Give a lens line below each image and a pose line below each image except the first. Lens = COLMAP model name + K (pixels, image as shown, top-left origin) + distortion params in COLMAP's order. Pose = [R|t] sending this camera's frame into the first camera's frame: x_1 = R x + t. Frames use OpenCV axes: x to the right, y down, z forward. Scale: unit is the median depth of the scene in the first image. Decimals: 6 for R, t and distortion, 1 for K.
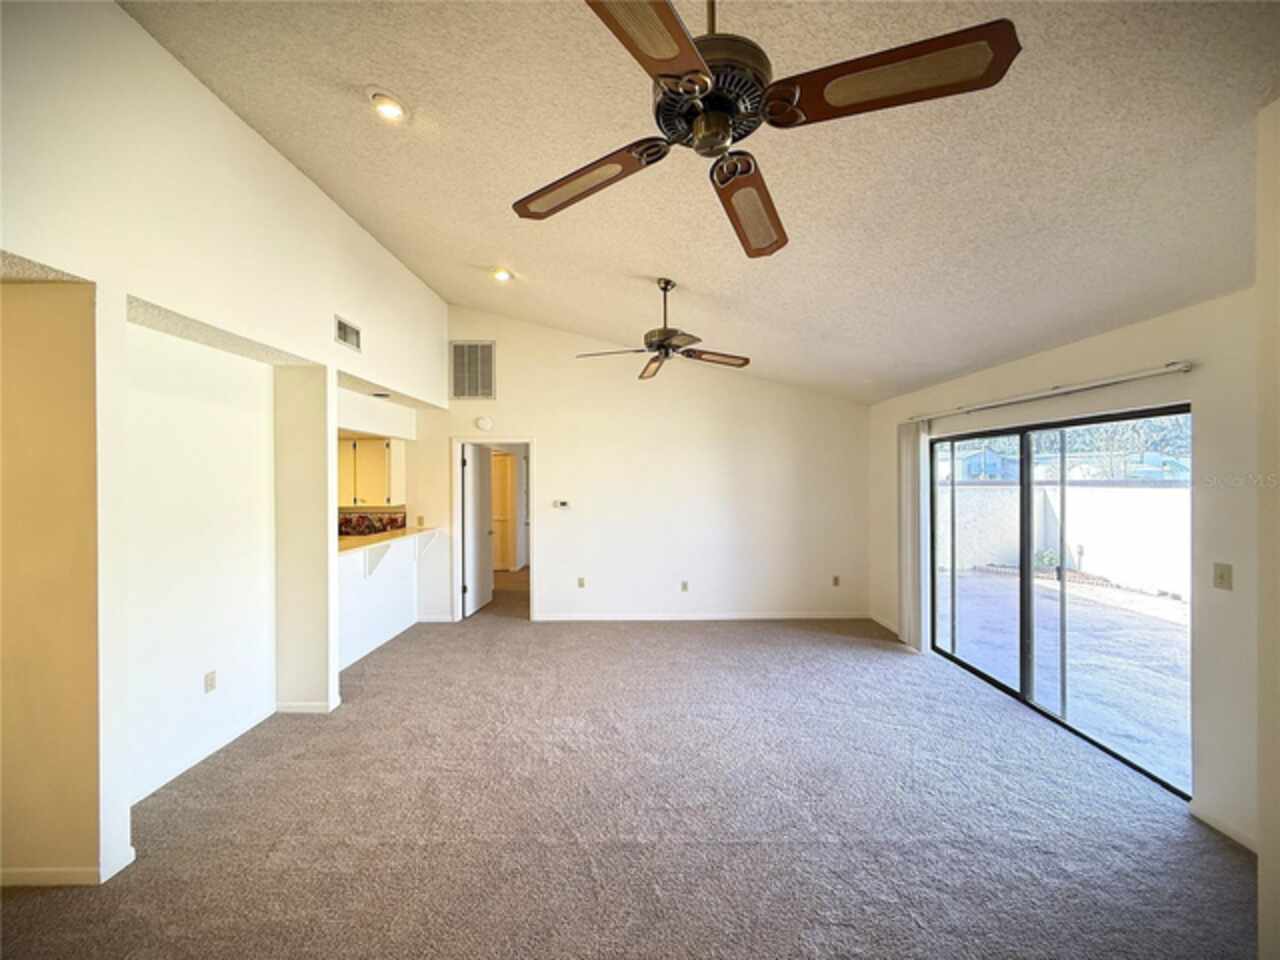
lens RADIAL K [[509.7, 0, 640.1], [0, 509.7, 479.0], [0, 0, 1]] dist [-0.003269, -0.000317]
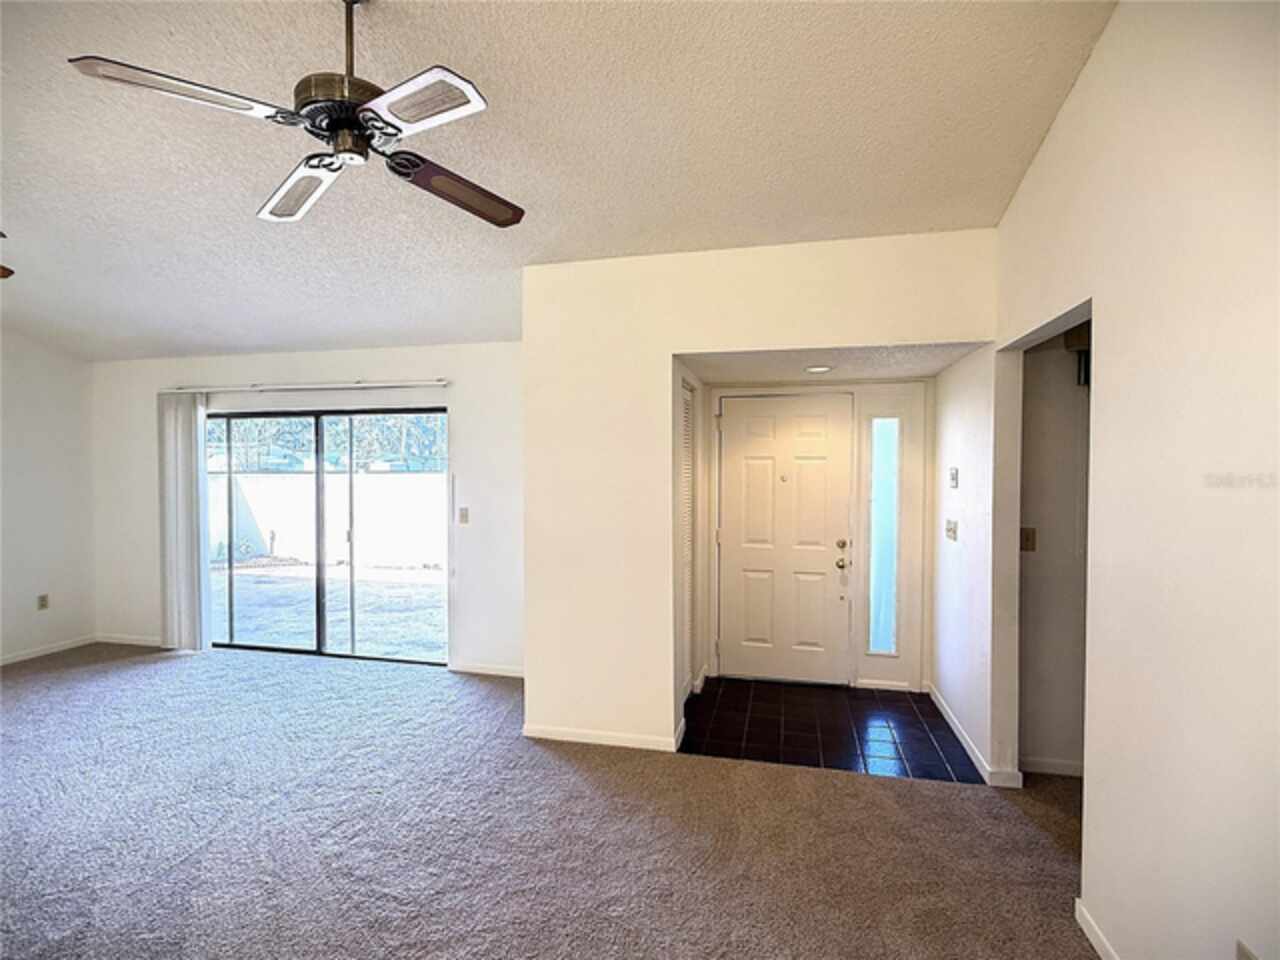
lens RADIAL K [[603.3, 0, 642.5], [0, 603.3, 479.9], [0, 0, 1]] dist [0.000239, -0.000145]
pose [[0.222942, -0.014064, 0.974730, -0.361141], [0.001420, 0.999900, 0.014103, 0.029695], [-0.974831, -0.001760, 0.222939, 0.002901]]
